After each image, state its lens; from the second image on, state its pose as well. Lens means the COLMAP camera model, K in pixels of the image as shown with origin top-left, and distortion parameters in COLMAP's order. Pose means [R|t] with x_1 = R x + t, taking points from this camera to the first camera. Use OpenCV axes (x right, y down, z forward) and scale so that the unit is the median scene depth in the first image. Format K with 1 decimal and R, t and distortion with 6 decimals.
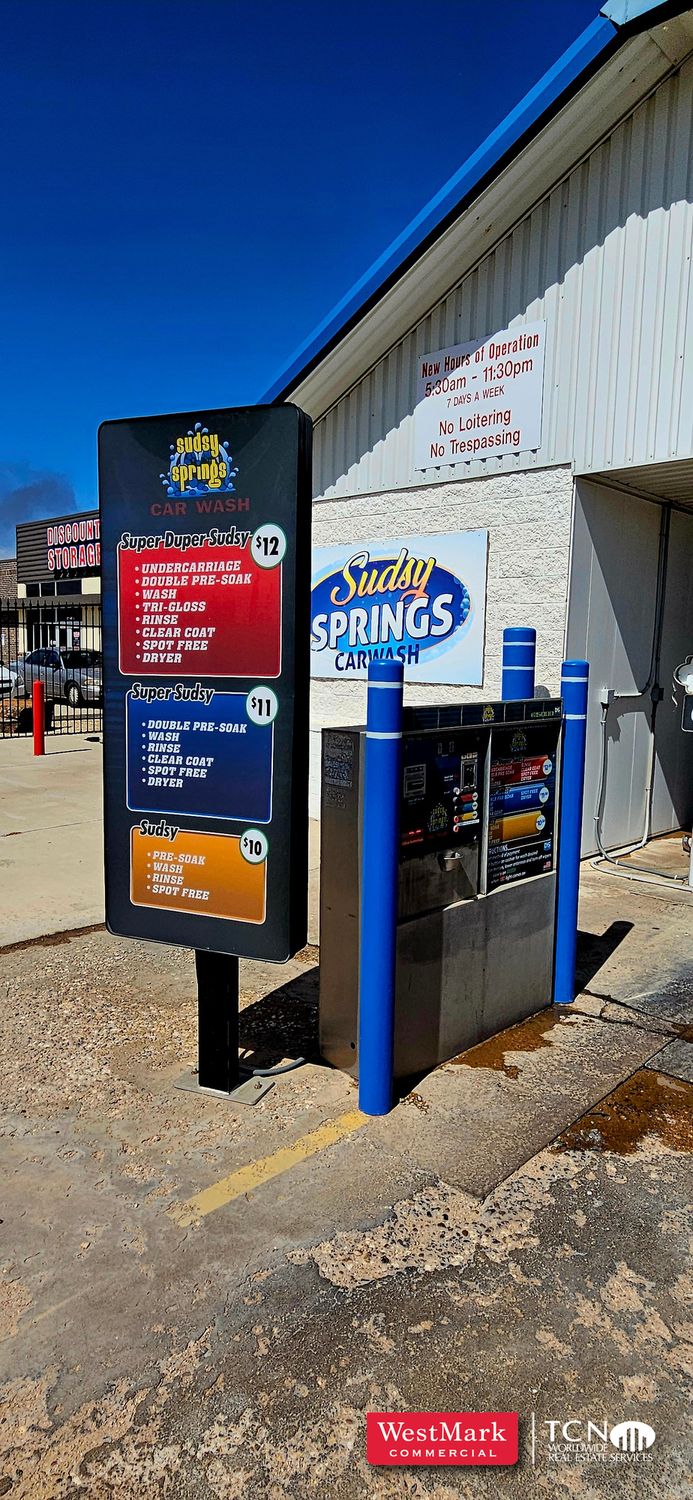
lens RADIAL K [[843.4, 0, 346.5], [0, 843.4, 750.0], [0, 0, 1]] dist [-0.002249, -0.000492]
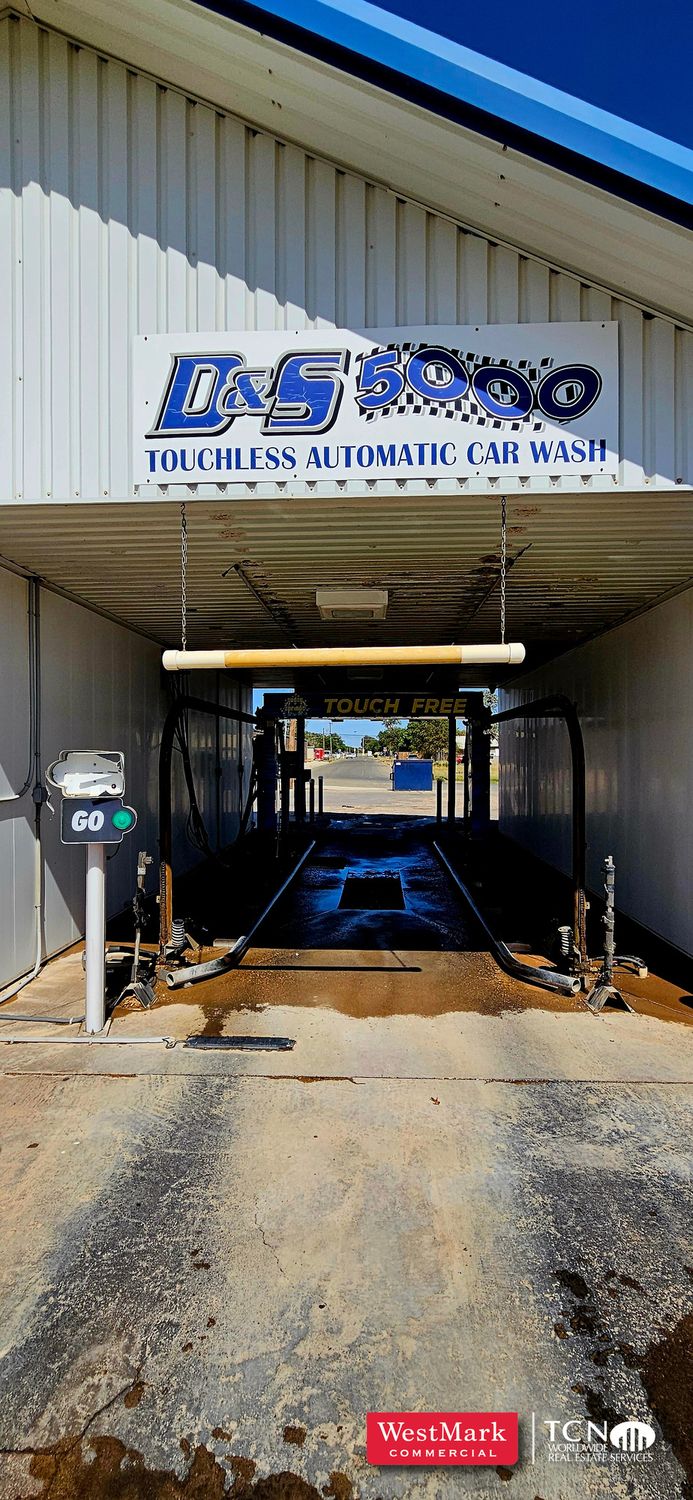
lens RADIAL K [[687.4, 0, 346.5], [0, 687.4, 761.7], [0, 0, 1]] dist [0.000394, -0.000070]
pose [[0.747541, -0.037793, 0.663140, 0.142771], [0.096313, 0.993996, -0.051923, -0.034298], [-0.657196, 0.102684, 0.746693, 0.273647]]
